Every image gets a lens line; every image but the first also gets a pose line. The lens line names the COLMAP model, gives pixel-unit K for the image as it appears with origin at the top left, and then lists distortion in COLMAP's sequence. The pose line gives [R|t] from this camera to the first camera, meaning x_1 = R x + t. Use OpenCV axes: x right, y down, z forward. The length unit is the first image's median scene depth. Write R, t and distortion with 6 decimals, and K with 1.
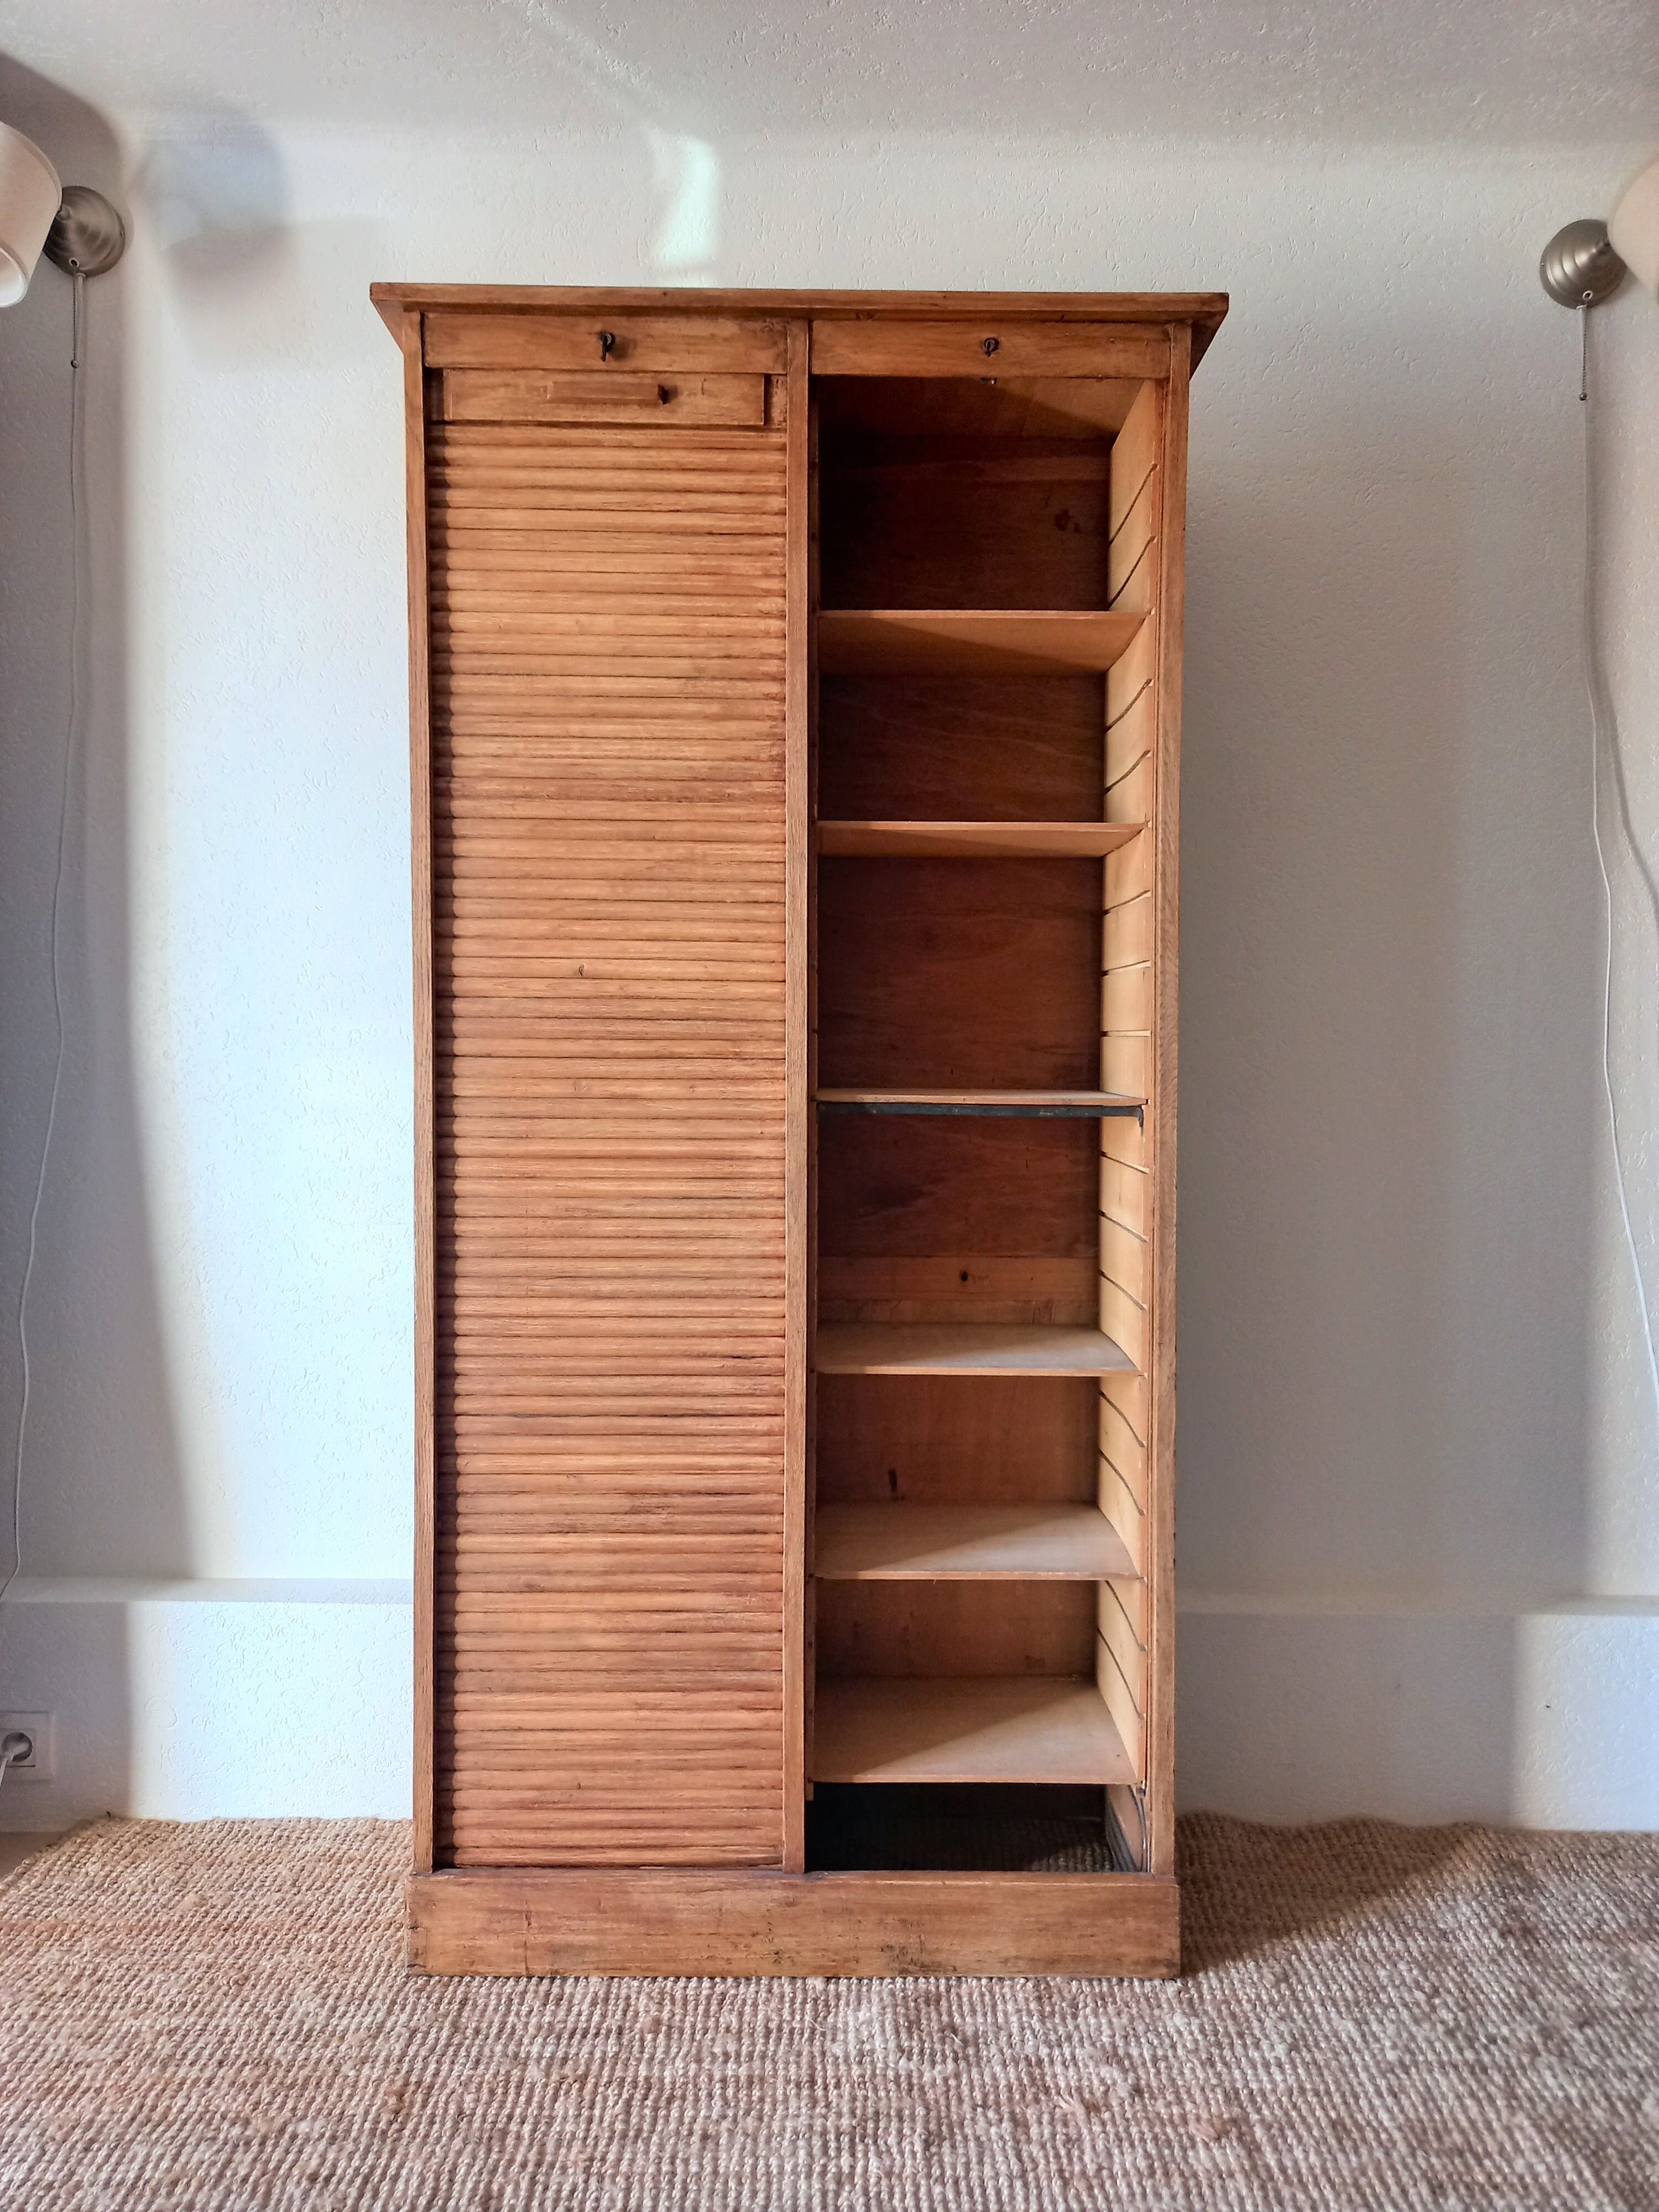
lens RADIAL K [[1626.7, 0, 829.5], [0, 1626.7, 1106.0], [0, 0, 1]] dist [0.004394, 0.008274]
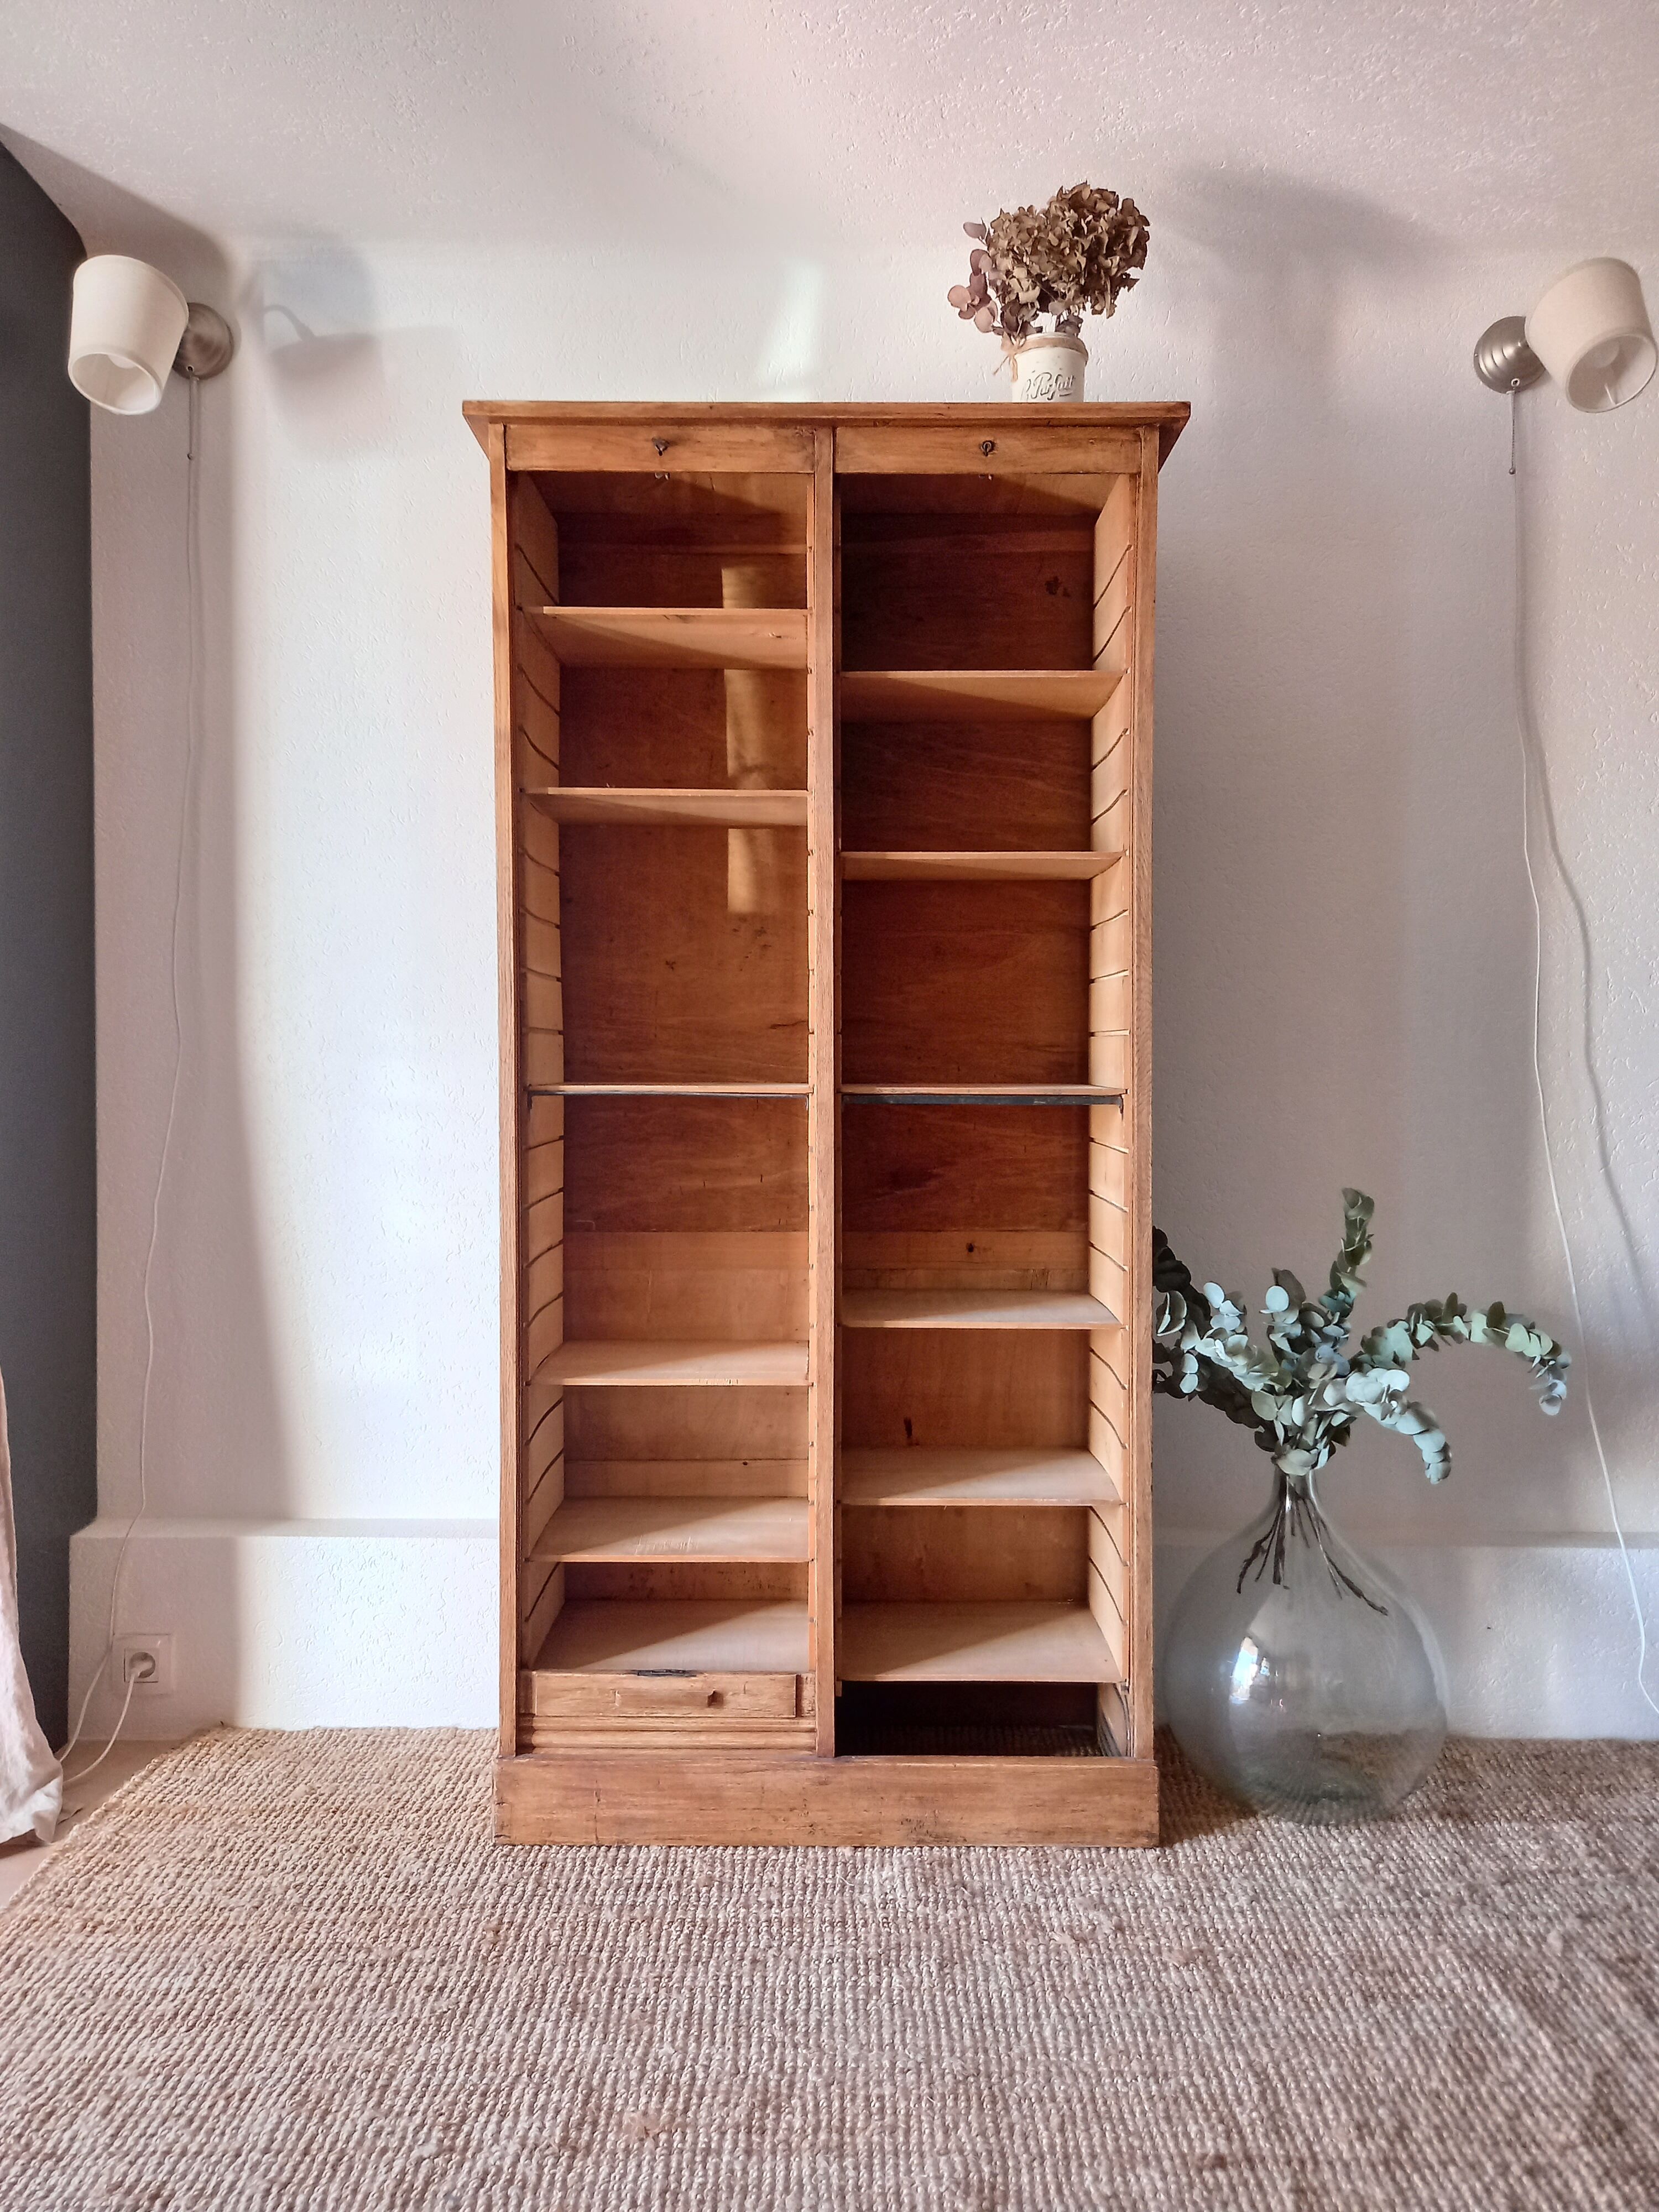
lens RADIAL K [[1603.4, 0, 829.5], [0, 1603.4, 1106.0], [0, 0, 1]] dist [0.006865, -0.006207]
pose [[0.999962, -0.004858, -0.007268, -0.009224], [0.004820, 0.999975, -0.005176, 0.013486], [0.007293, 0.005140, 0.999960, -0.157895]]
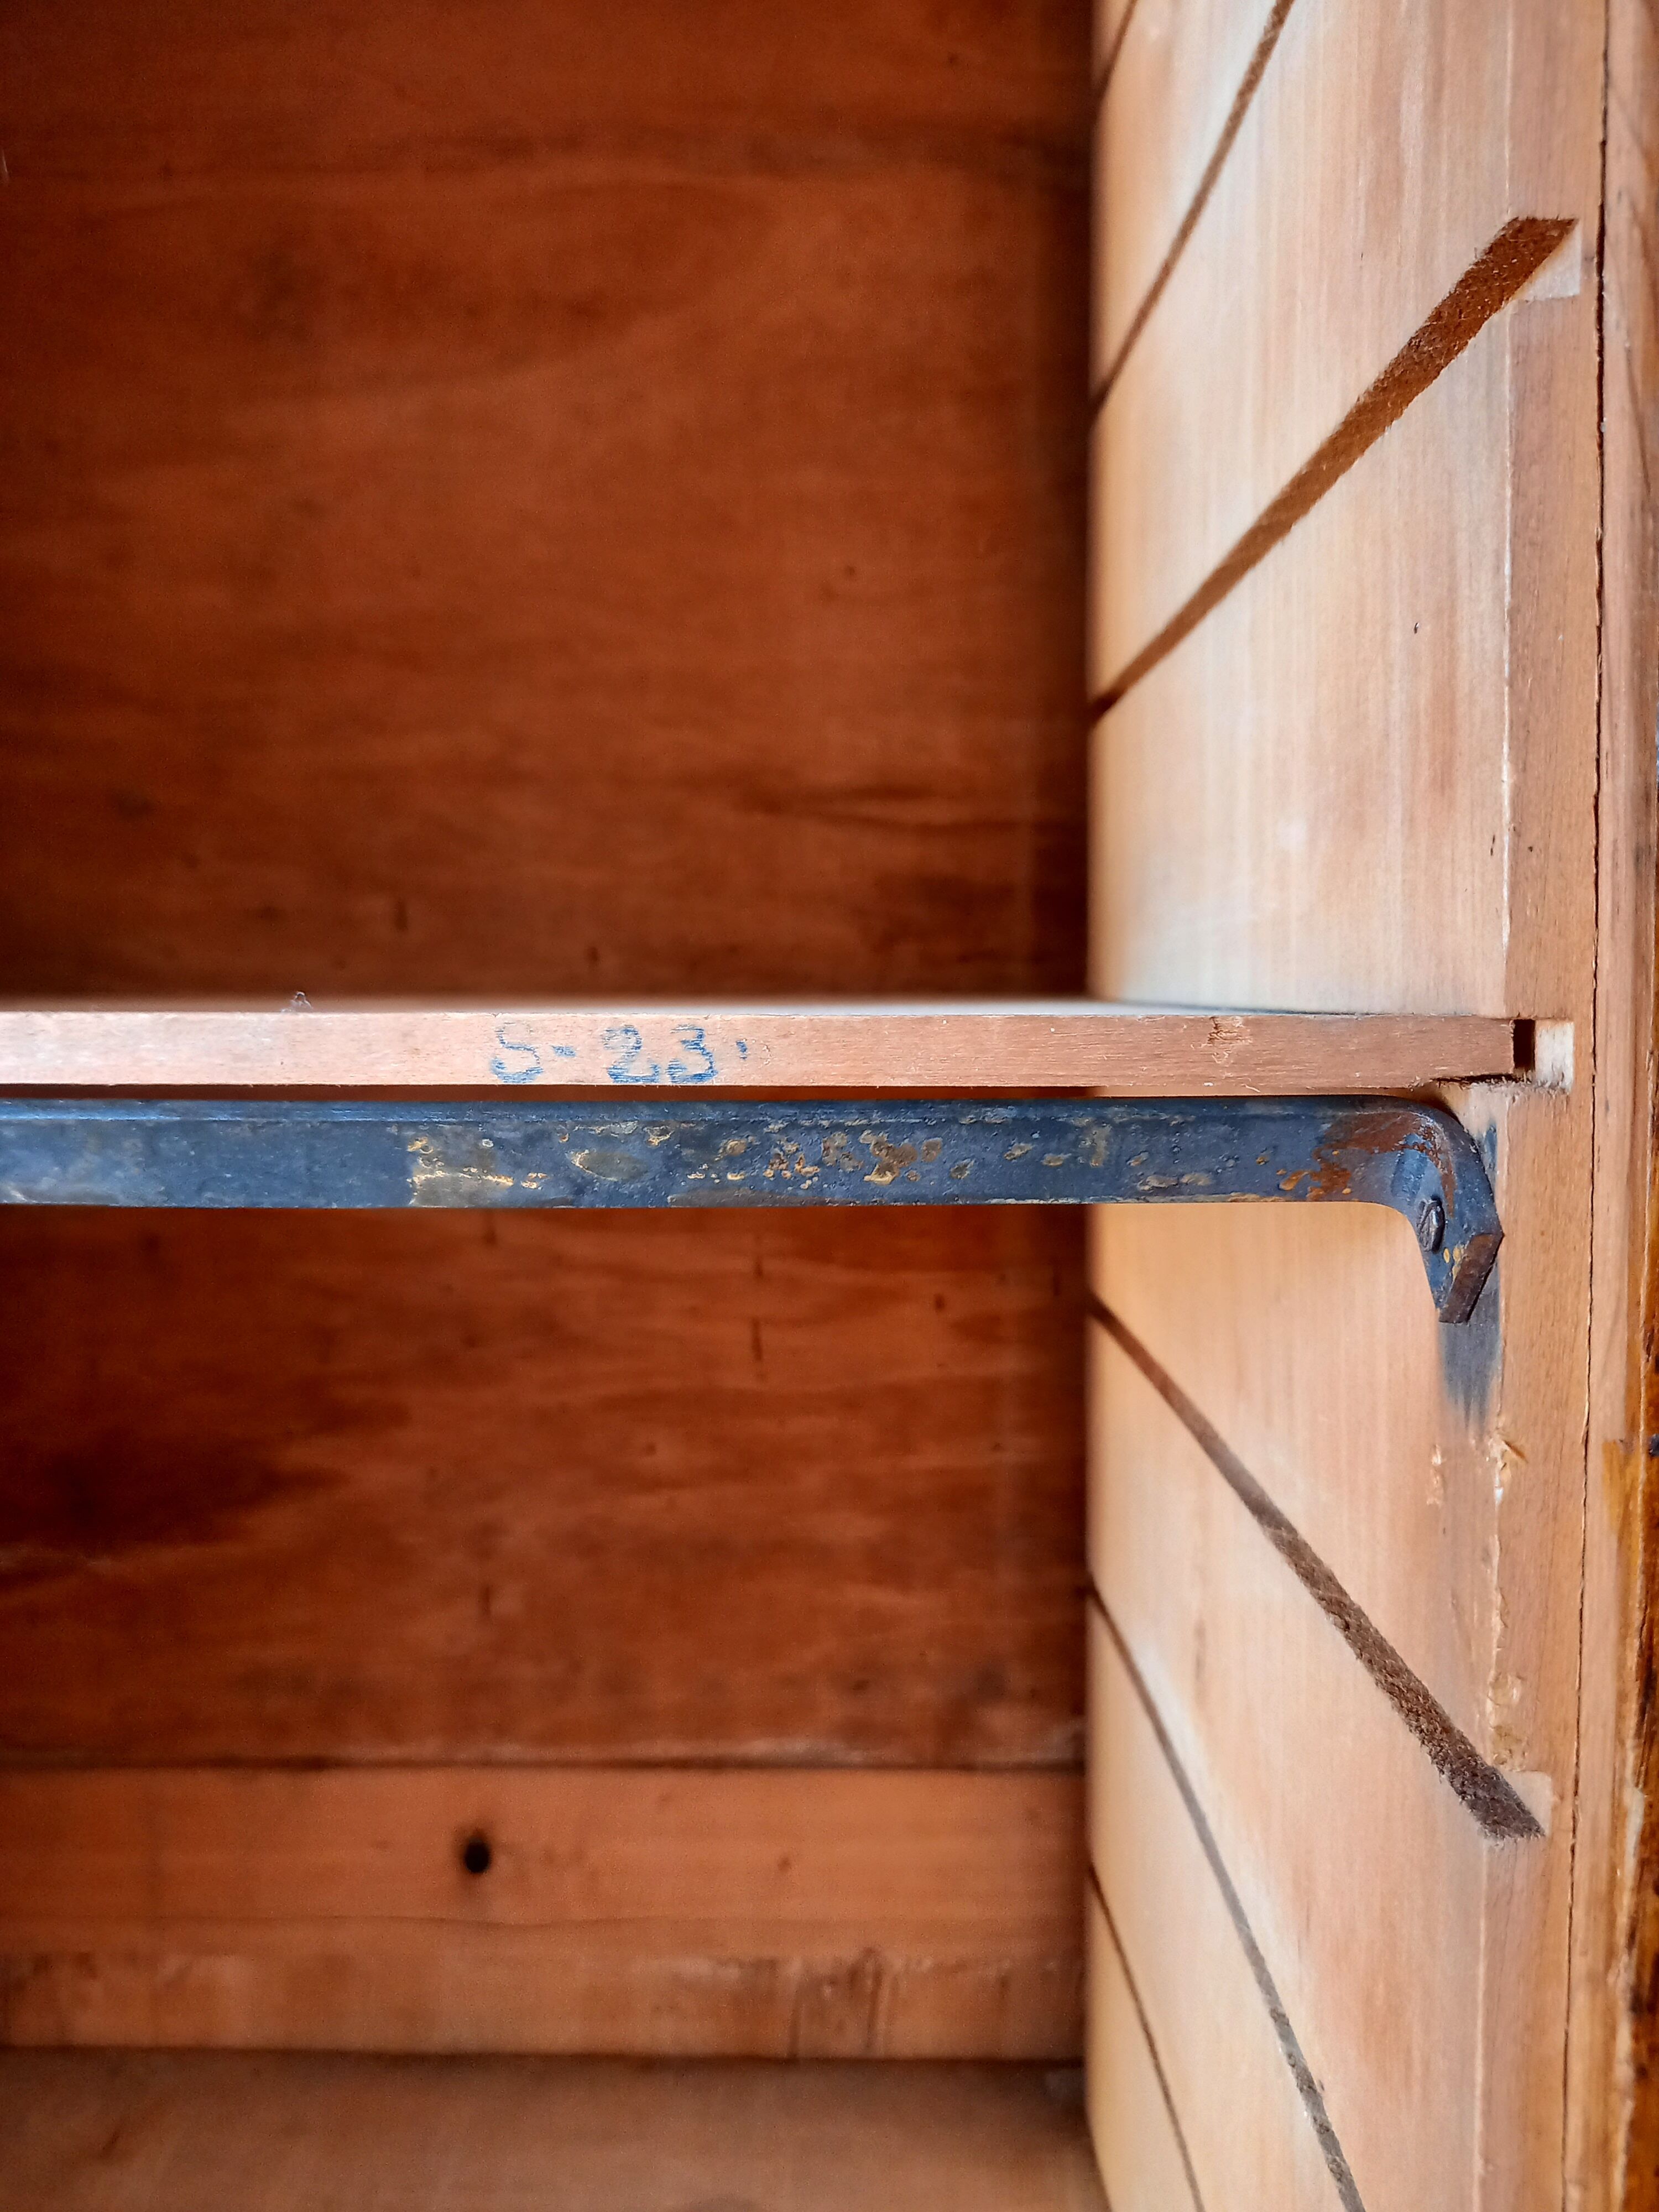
lens RADIAL K [[1626.7, 0, 829.5], [0, 1626.7, 1106.0], [0, 0, 1]] dist [0.004394, 0.008274]
pose [[0.999969, -0.007461, -0.002677, 0.168487], [0.007546, 0.999421, 0.033175, -0.004141], [0.002428, -0.033194, 0.999446, 1.001029]]
